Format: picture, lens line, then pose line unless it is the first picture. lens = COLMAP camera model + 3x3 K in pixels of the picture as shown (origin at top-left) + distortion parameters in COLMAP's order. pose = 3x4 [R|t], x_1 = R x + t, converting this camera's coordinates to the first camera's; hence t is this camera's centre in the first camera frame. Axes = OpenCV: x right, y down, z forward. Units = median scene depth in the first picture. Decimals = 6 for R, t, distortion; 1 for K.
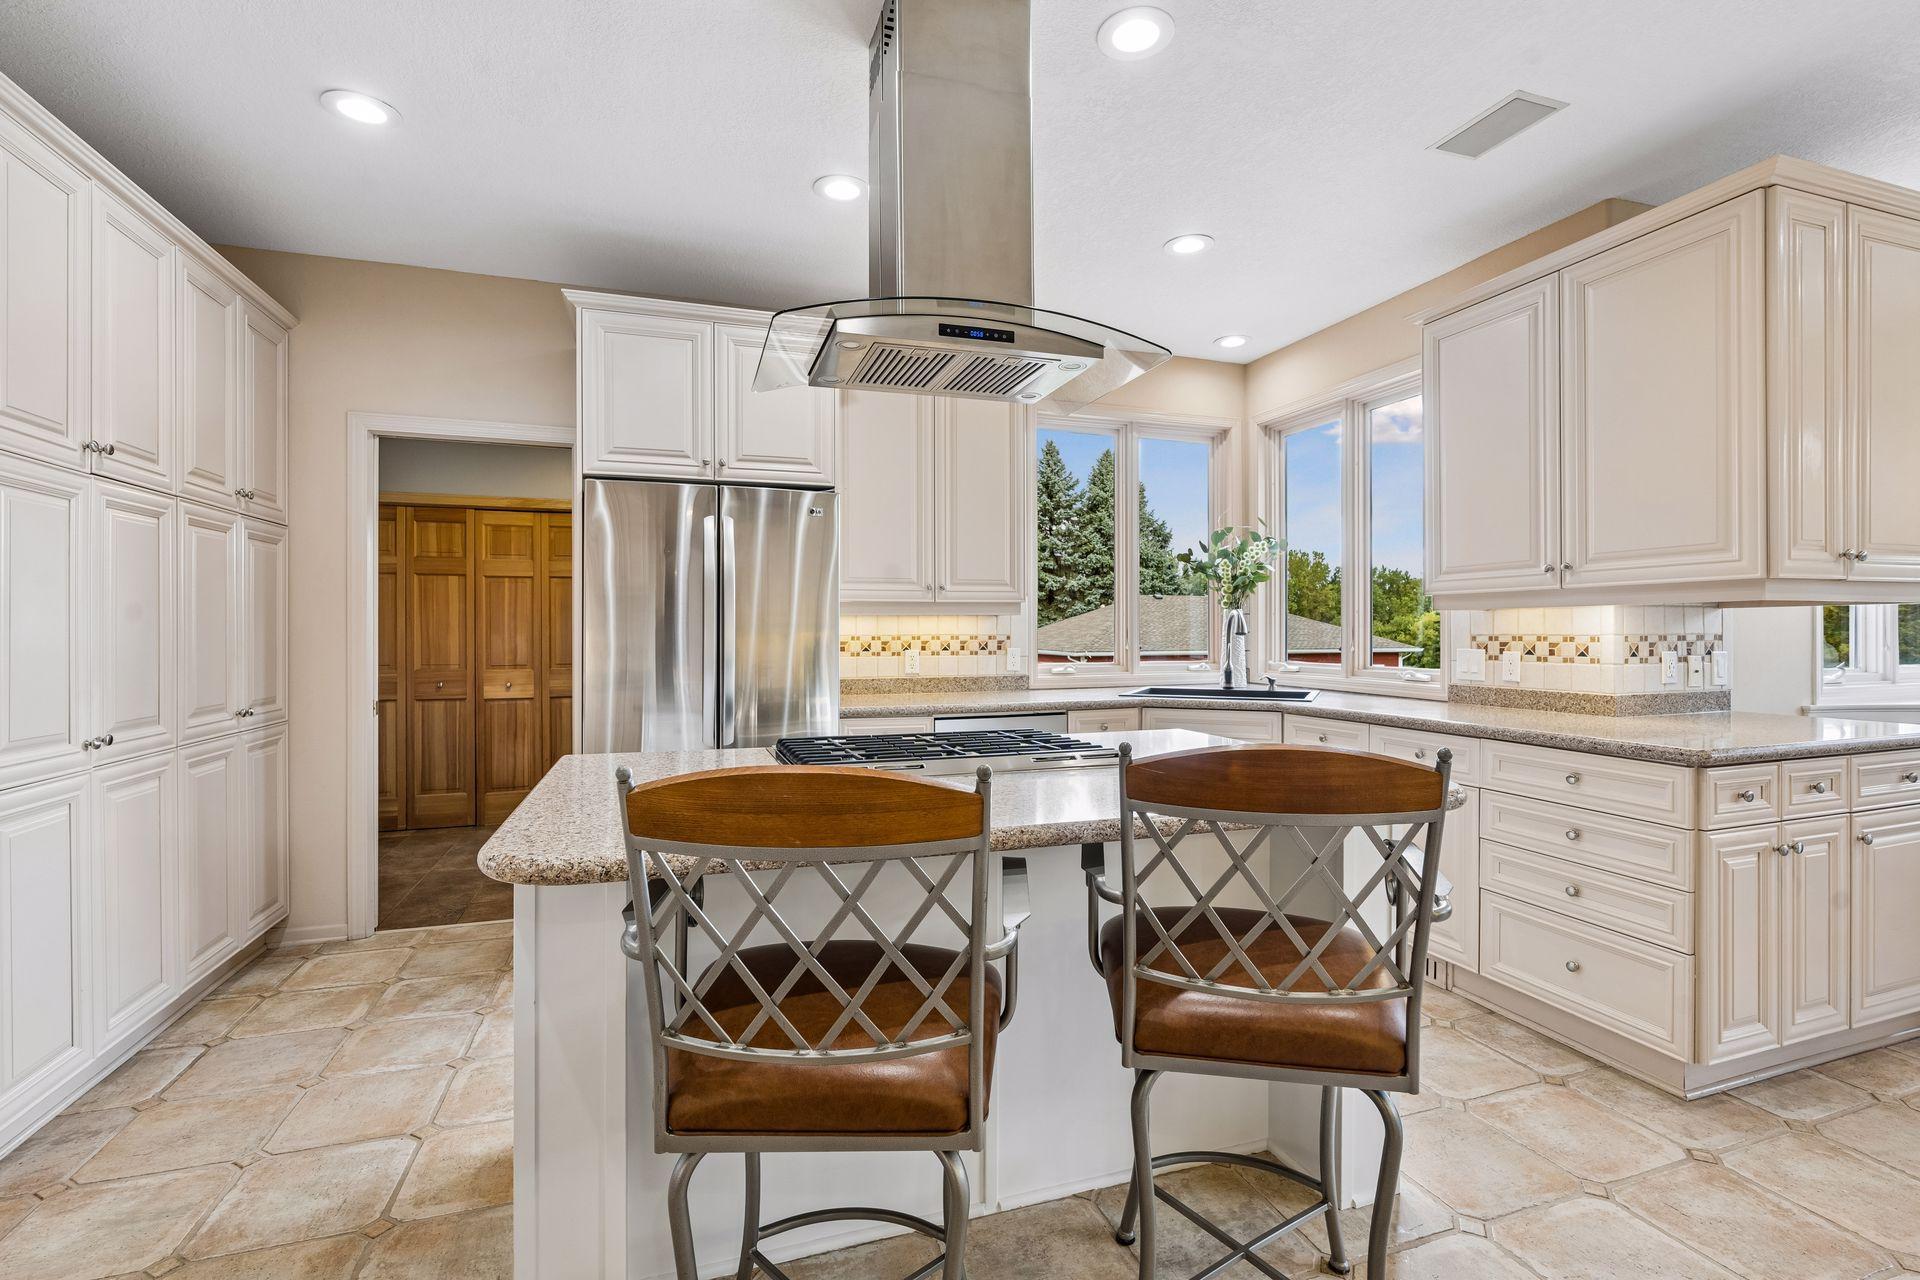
lens RADIAL K [[863.0, 0, 966.7], [0, 863.0, 629.8], [0, 0, 1]] dist [-0.001056, -0.000111]
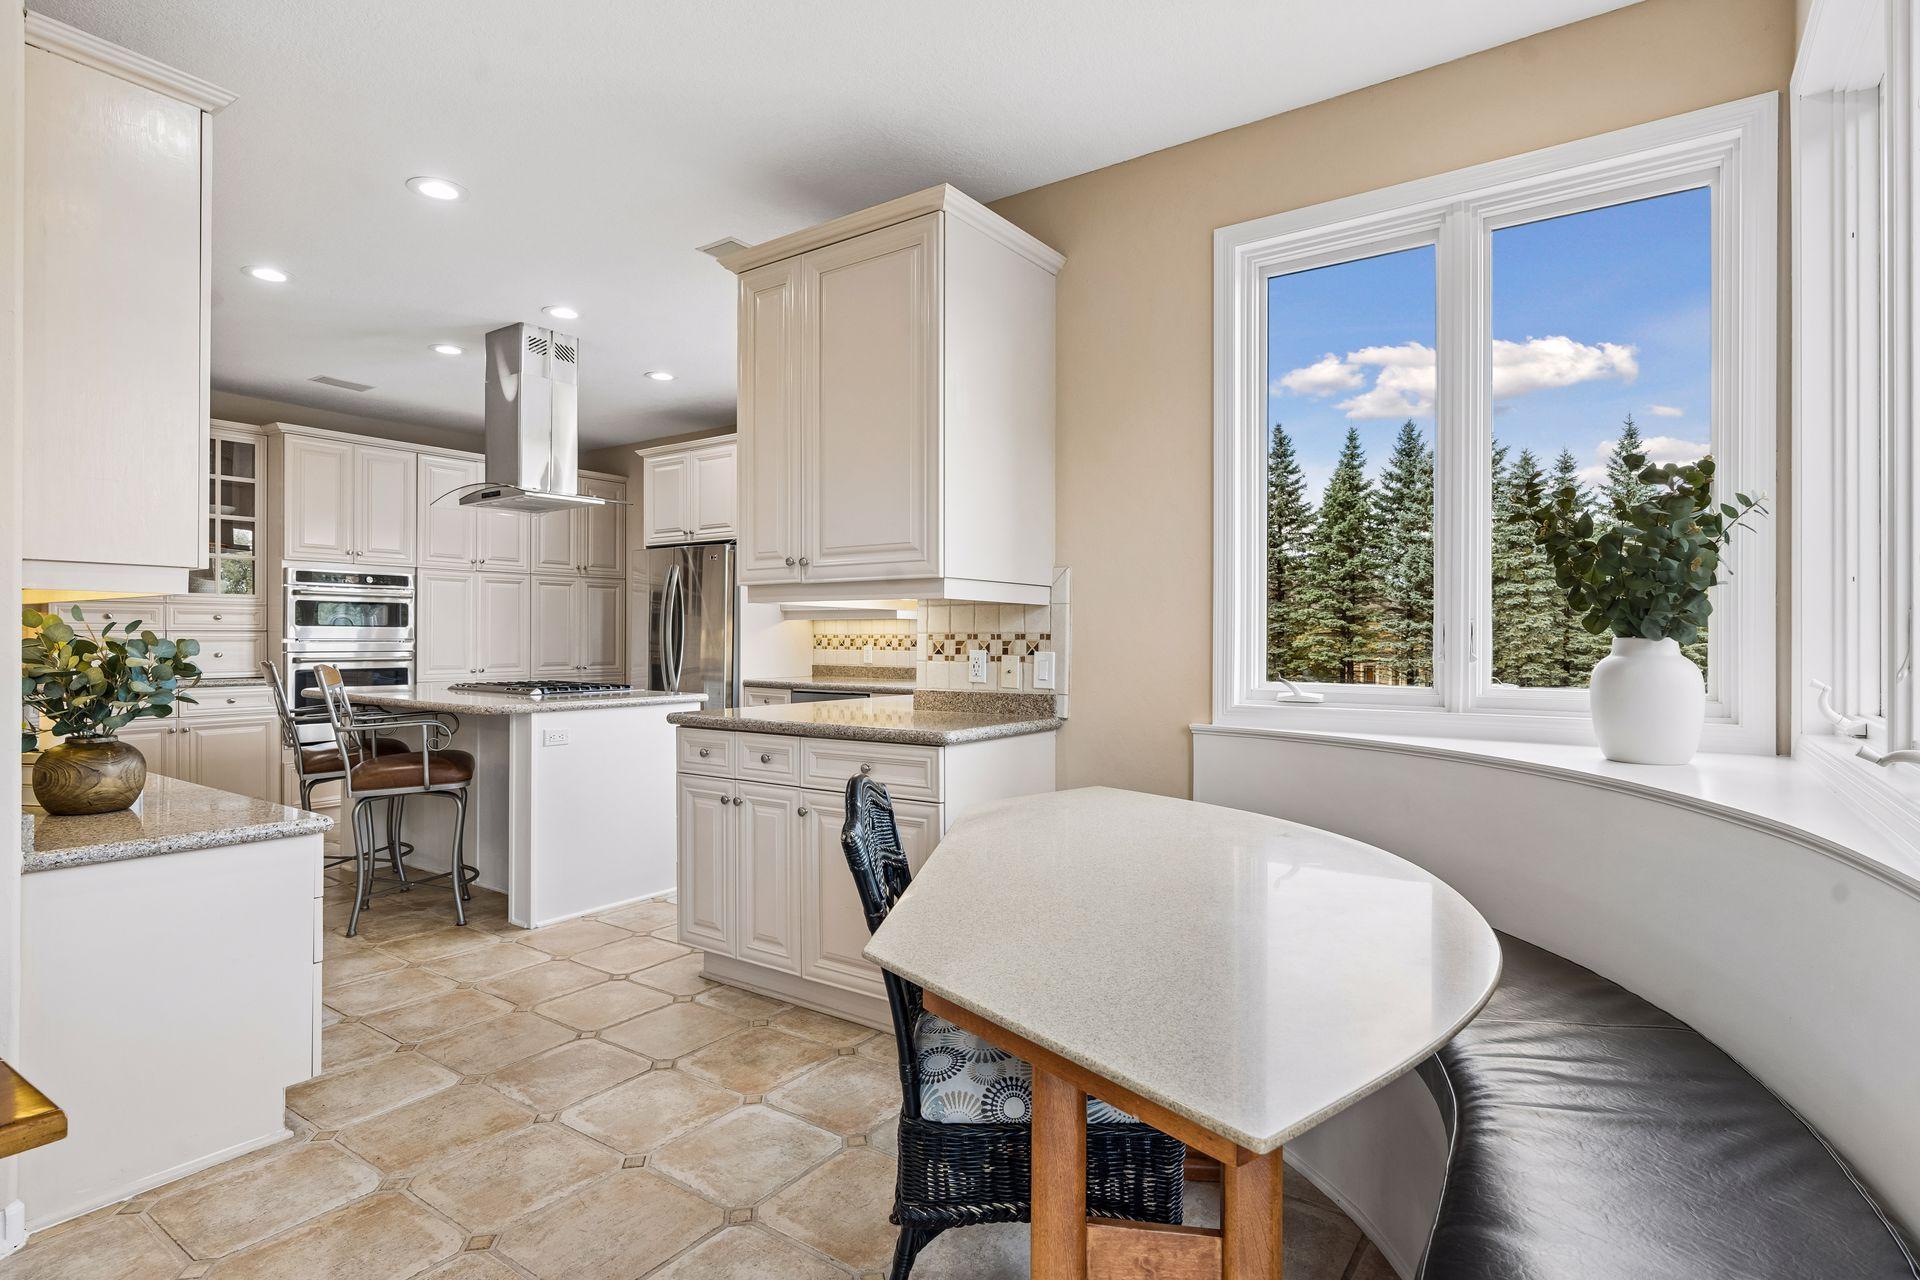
lens RADIAL K [[979.2, 0, 960.0], [0, 979.2, 640.0], [0, 0, 1]] dist [0.000214, -0.000035]
pose [[0.578606, 0.007449, -0.815573, 1.704059], [-0.003493, 0.999972, 0.006655, 0.005881], [0.815599, -0.001002, 0.578616, 0.327504]]
